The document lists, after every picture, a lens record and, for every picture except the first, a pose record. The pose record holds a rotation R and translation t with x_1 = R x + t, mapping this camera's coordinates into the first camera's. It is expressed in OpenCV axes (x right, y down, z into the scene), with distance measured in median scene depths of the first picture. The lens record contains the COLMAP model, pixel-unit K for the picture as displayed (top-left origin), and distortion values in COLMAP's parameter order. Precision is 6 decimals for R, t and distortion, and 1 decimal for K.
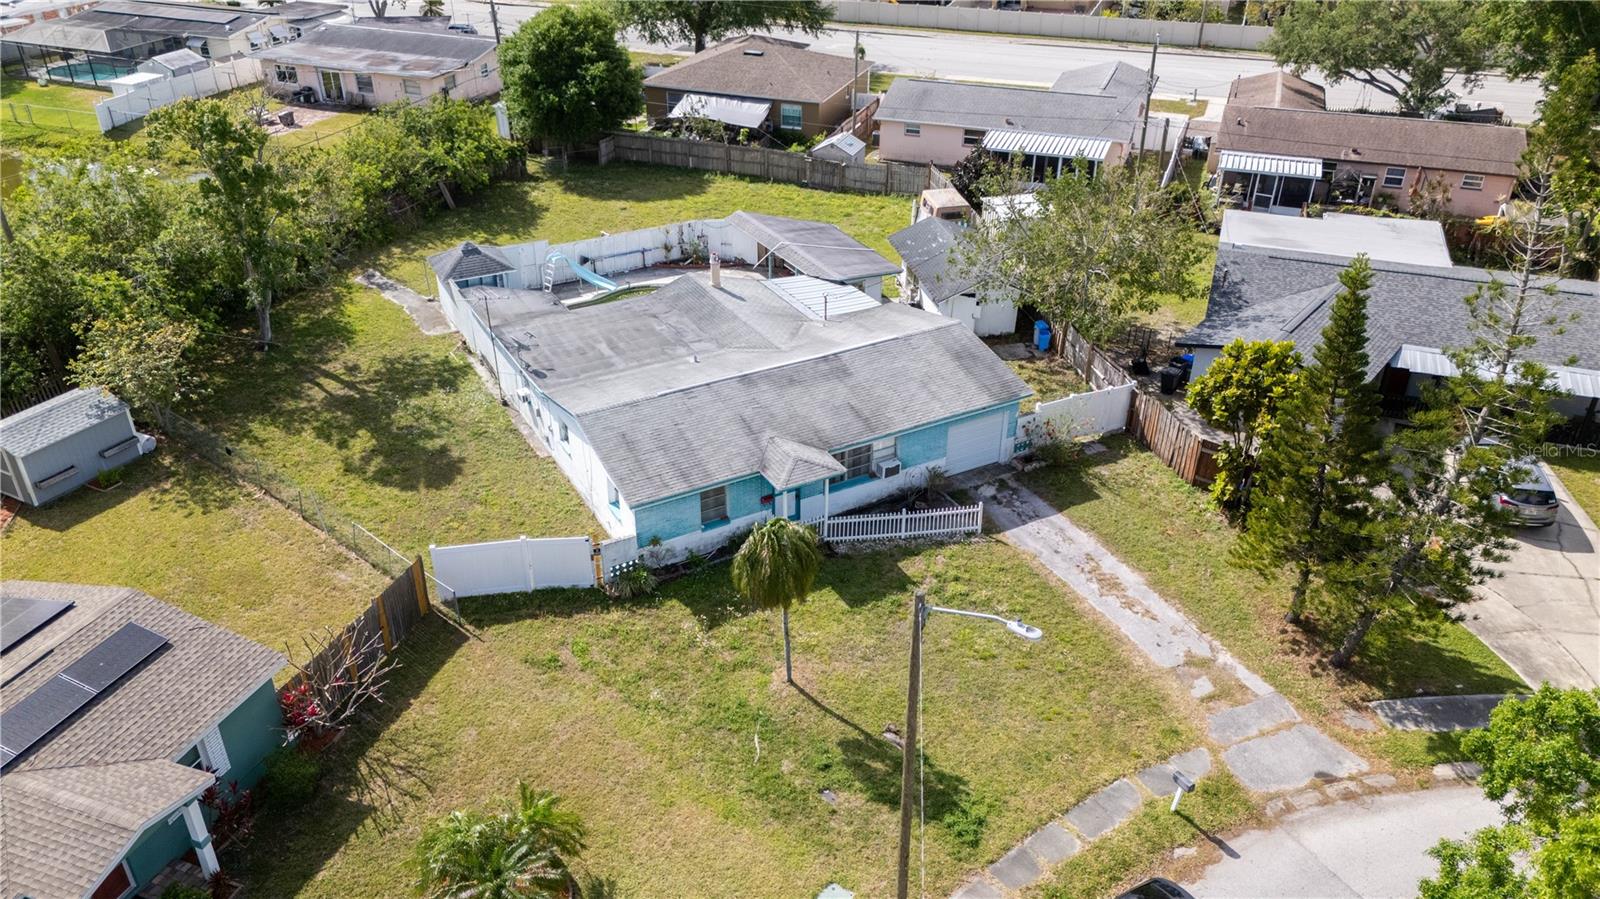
lens RADIAL K [[1173.5, 0, 798.9], [0, 1173.5, 449.3], [0, 0, 1]] dist [0.031833, -0.009350]
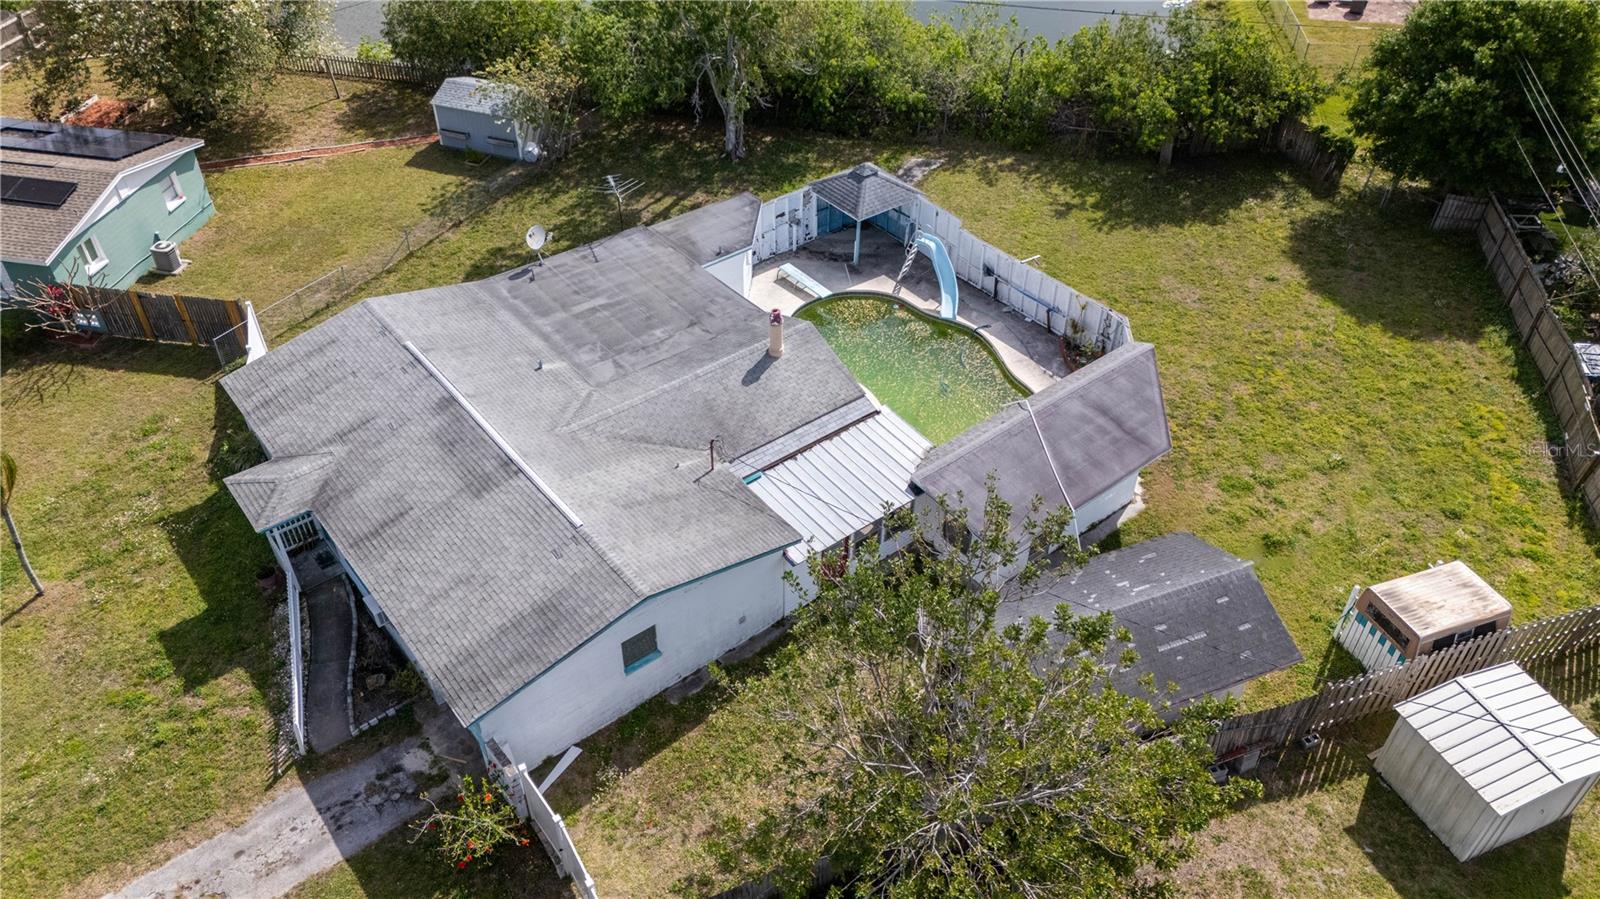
lens RADIAL K [[1173.5, 0, 805.4], [0, 1173.5, 443.6], [0, 0, 1]] dist [0.031833, -0.009350]
pose [[0.168779, 0.628092, -0.759615, 0.480850], [-0.509619, 0.715274, 0.478196, -0.424514], [0.843683, 0.306405, 0.440811, 0.684358]]
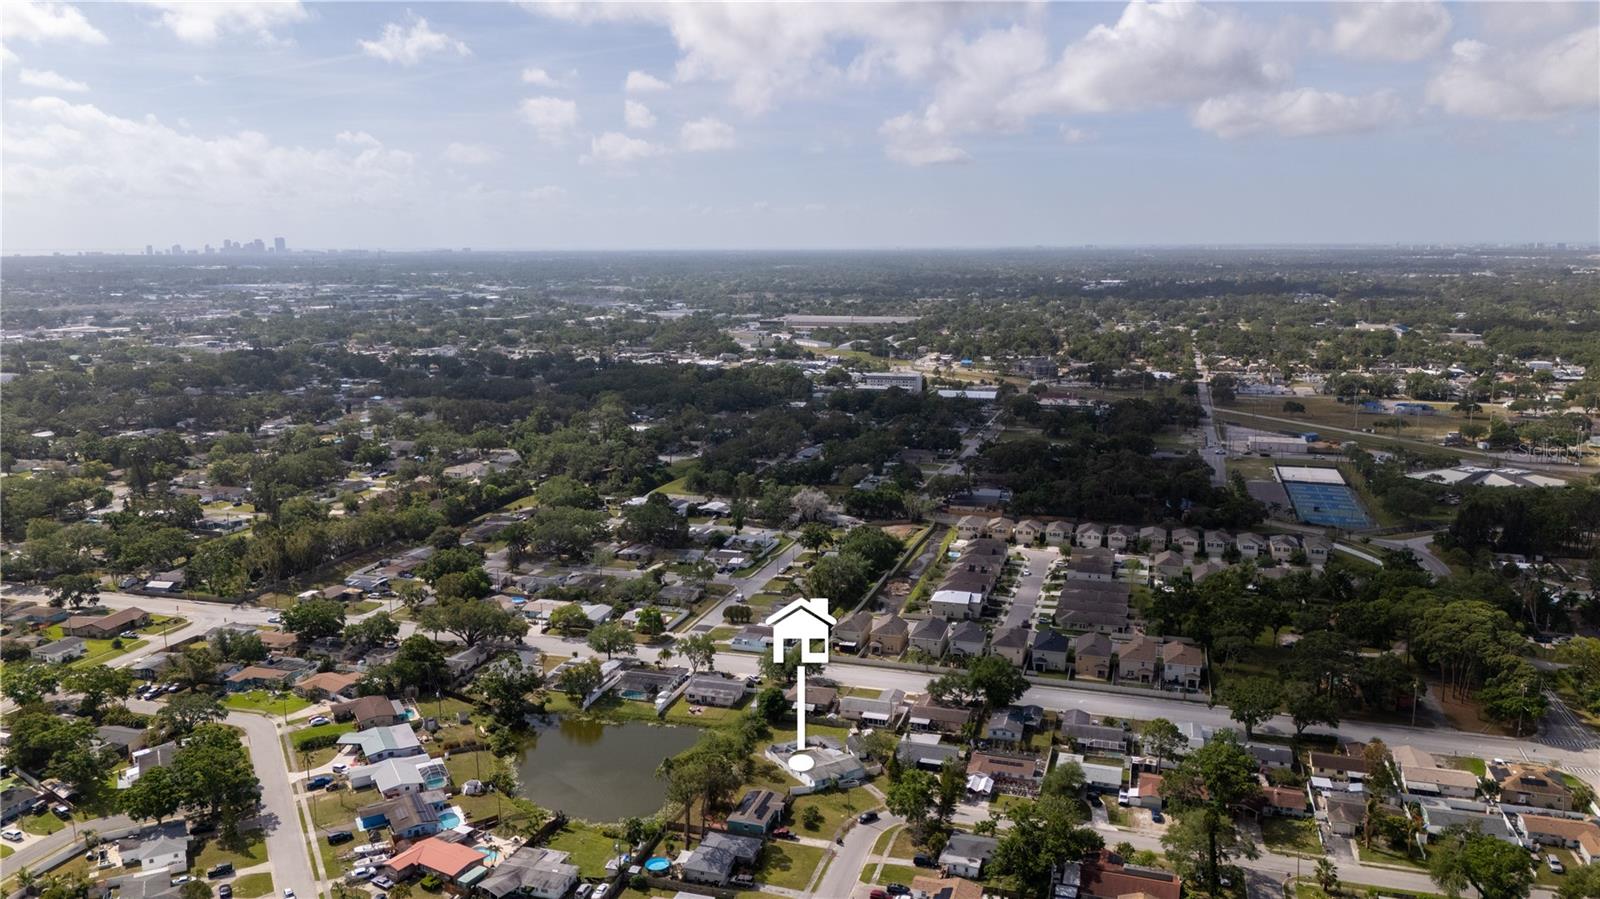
lens RADIAL K [[1173.5, 0, 798.8], [0, 1173.5, 449.7], [0, 0, 1]] dist [0.031833, -0.009350]
pose [[0.998395, -0.014430, 0.054759, -0.475631], [0.032573, 0.937342, -0.346885, 0.512955], [-0.046322, 0.348112, 0.936308, -5.287103]]
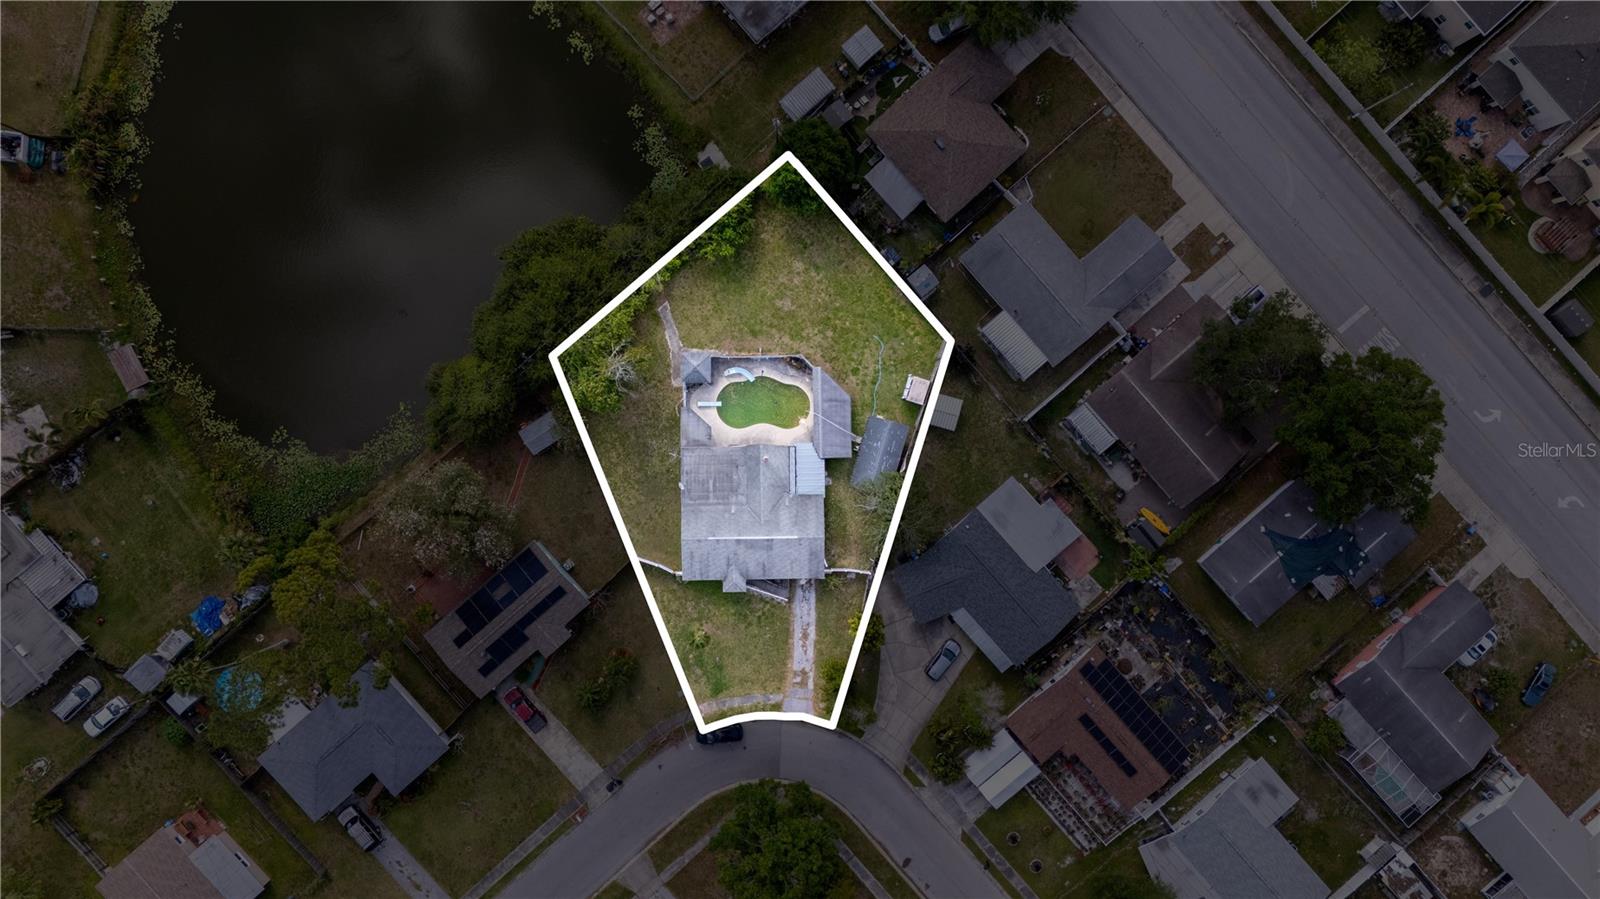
lens RADIAL K [[1173.5, 0, 801.3], [0, 1173.5, 450.4], [0, 0, 1]] dist [0.031833, -0.009350]
pose [[0.879265, 0.475507, 0.028052, -0.079281], [-0.265130, 0.439630, 0.858156, -2.290125], [0.395727, -0.761983, 0.512622, -0.277661]]
